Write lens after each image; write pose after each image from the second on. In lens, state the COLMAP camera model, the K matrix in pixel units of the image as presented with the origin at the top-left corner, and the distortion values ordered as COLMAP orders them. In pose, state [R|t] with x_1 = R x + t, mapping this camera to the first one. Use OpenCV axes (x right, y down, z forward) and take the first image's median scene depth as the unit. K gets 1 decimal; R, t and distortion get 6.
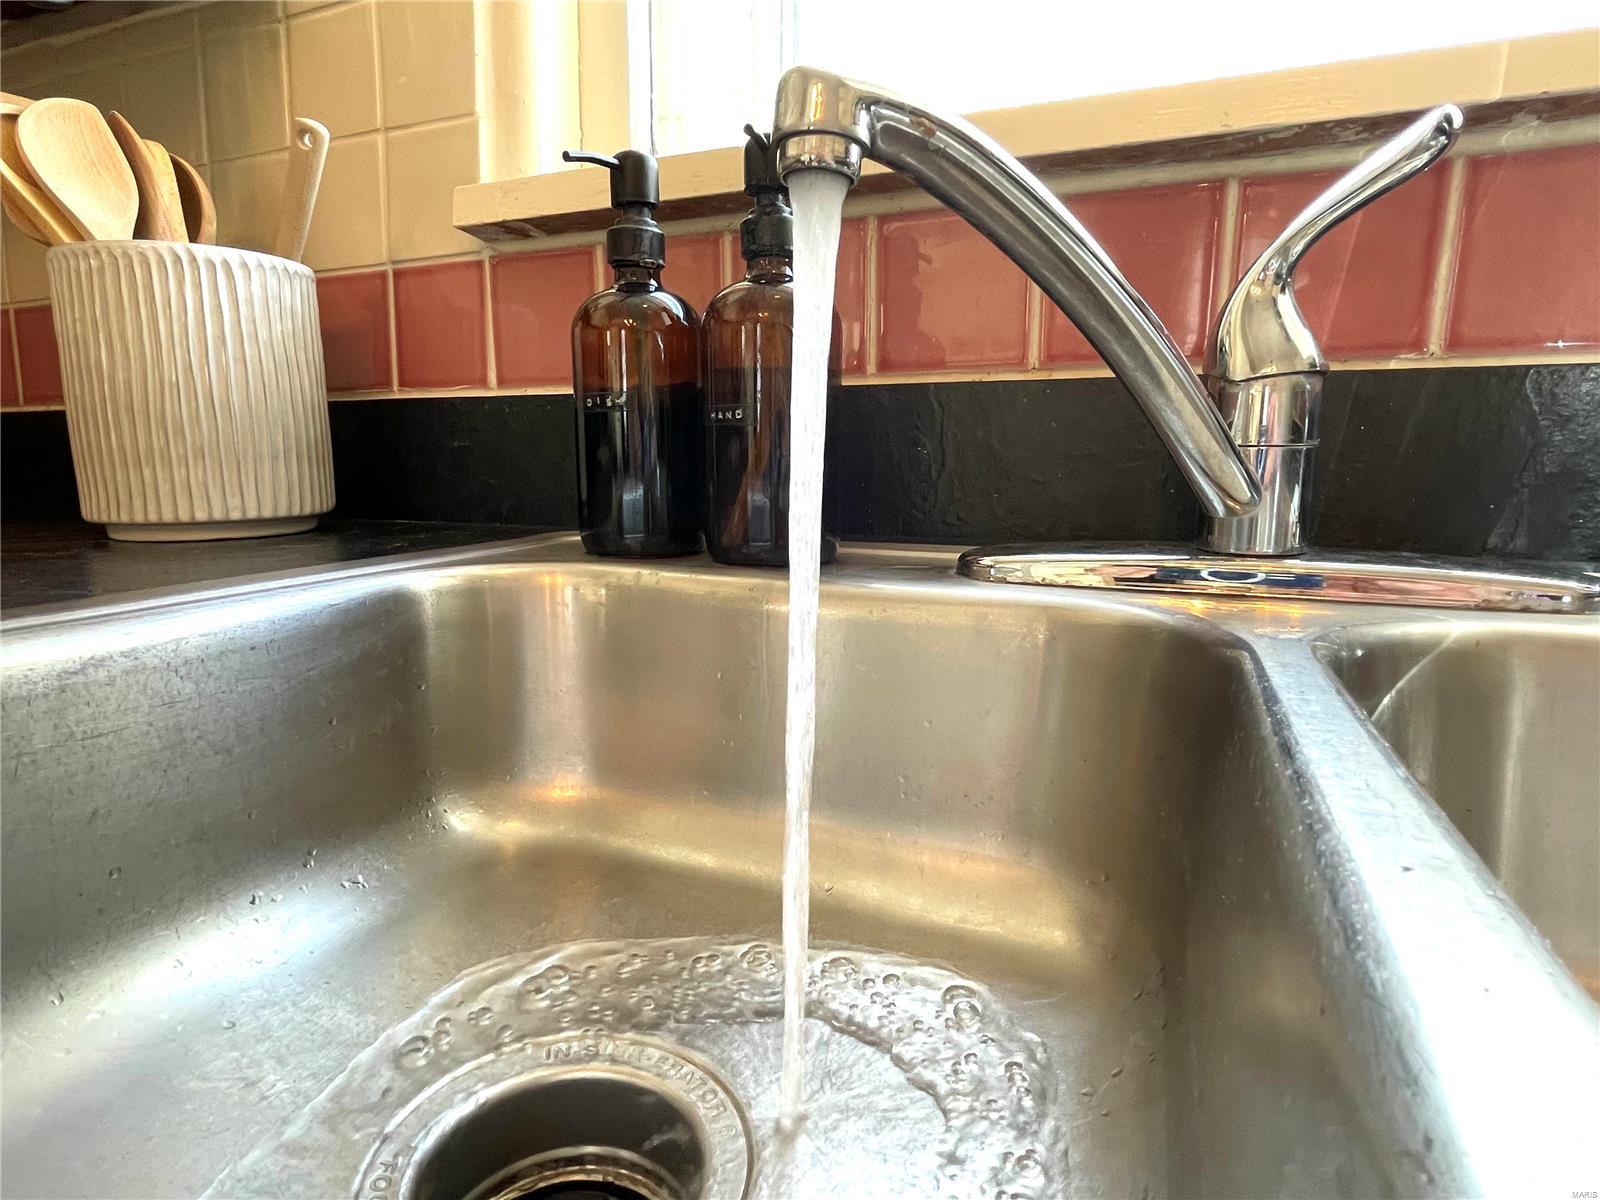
lens RADIAL K [[909.4, 0, 800.0], [0, 909.4, 600.0], [0, 0, 1]] dist [0.000630, 0.000082]
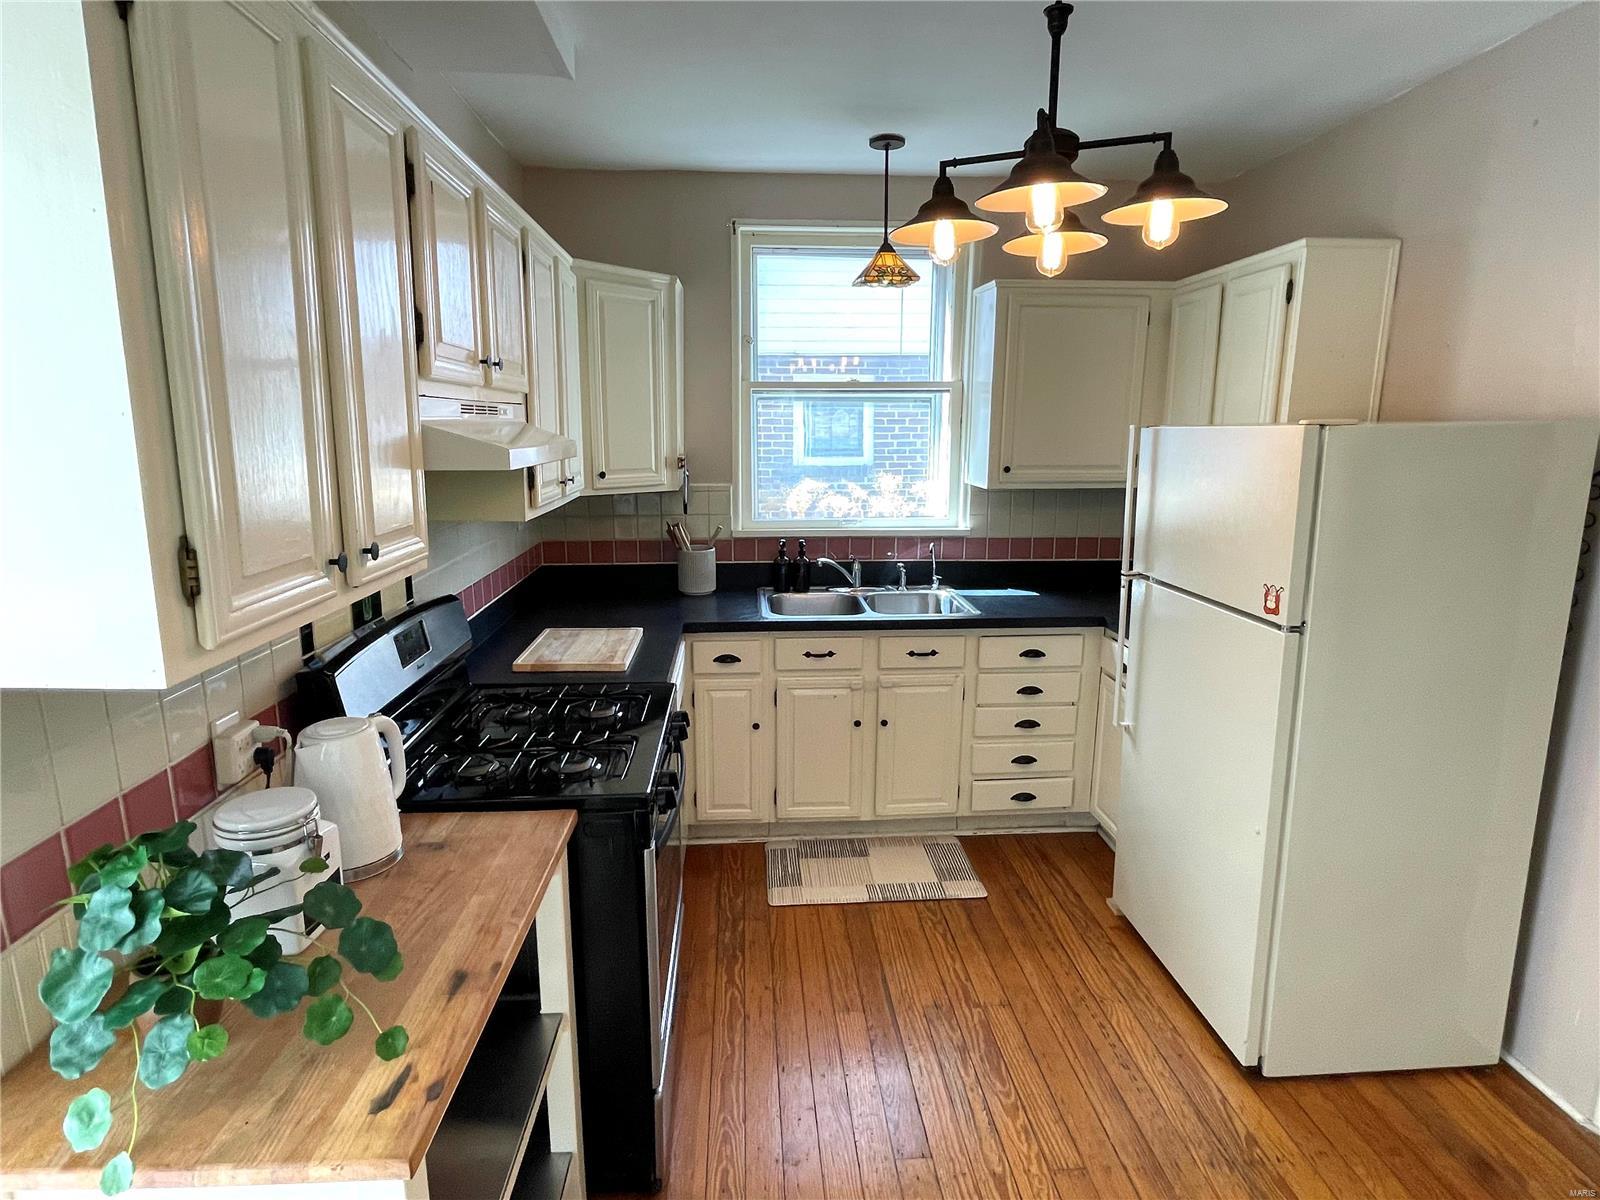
lens RADIAL K [[864.8, 0, 796.6], [0, 864.8, 599.2], [0, 0, 1]] dist [-0.001627, 0.000544]
pose [[0.881994, -0.092510, 0.462091, -3.957046], [0.080239, 0.995705, 0.046186, -0.359654], [-0.464379, -0.003658, 0.885629, -6.282415]]
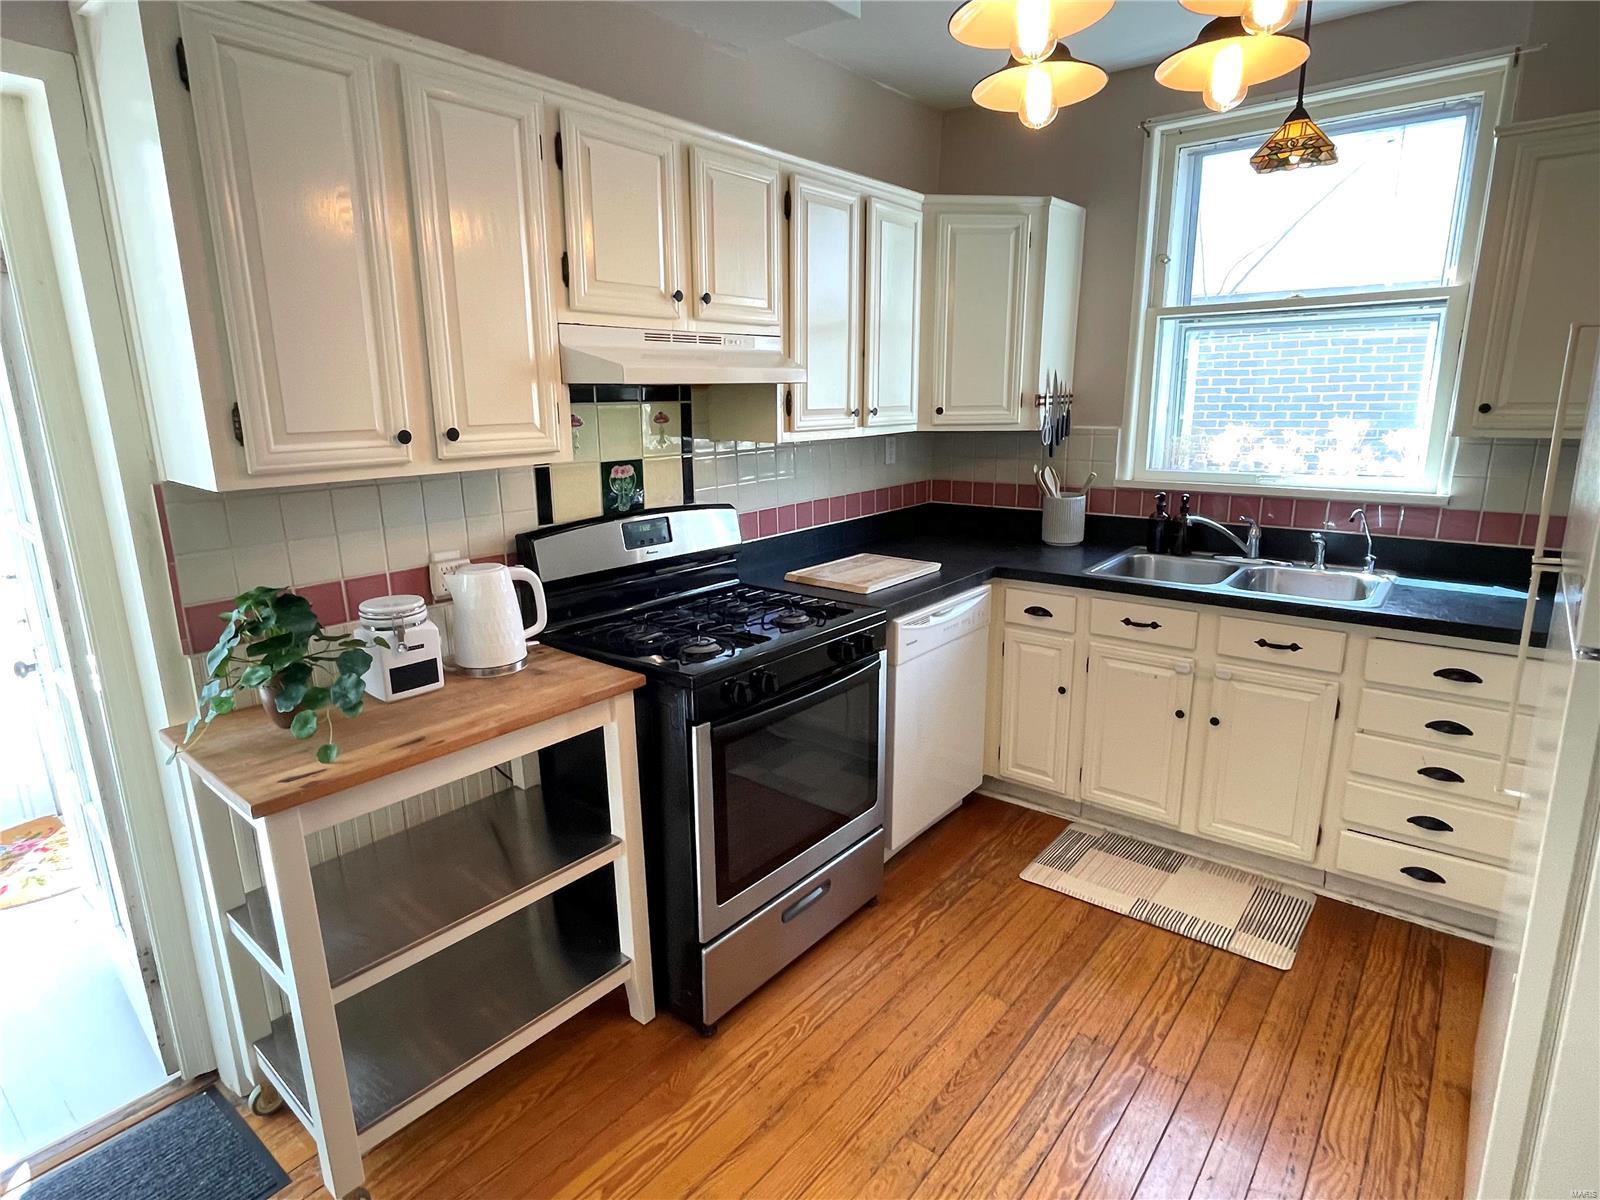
lens RADIAL K [[864.8, 0, 796.6], [0, 864.8, 599.2], [0, 0, 1]] dist [-0.001627, 0.000544]
pose [[0.967547, 0.045888, -0.248490, -1.307717], [-0.030277, 0.997341, 0.066287, -0.057632], [0.250872, -0.056612, 0.966364, -6.572731]]
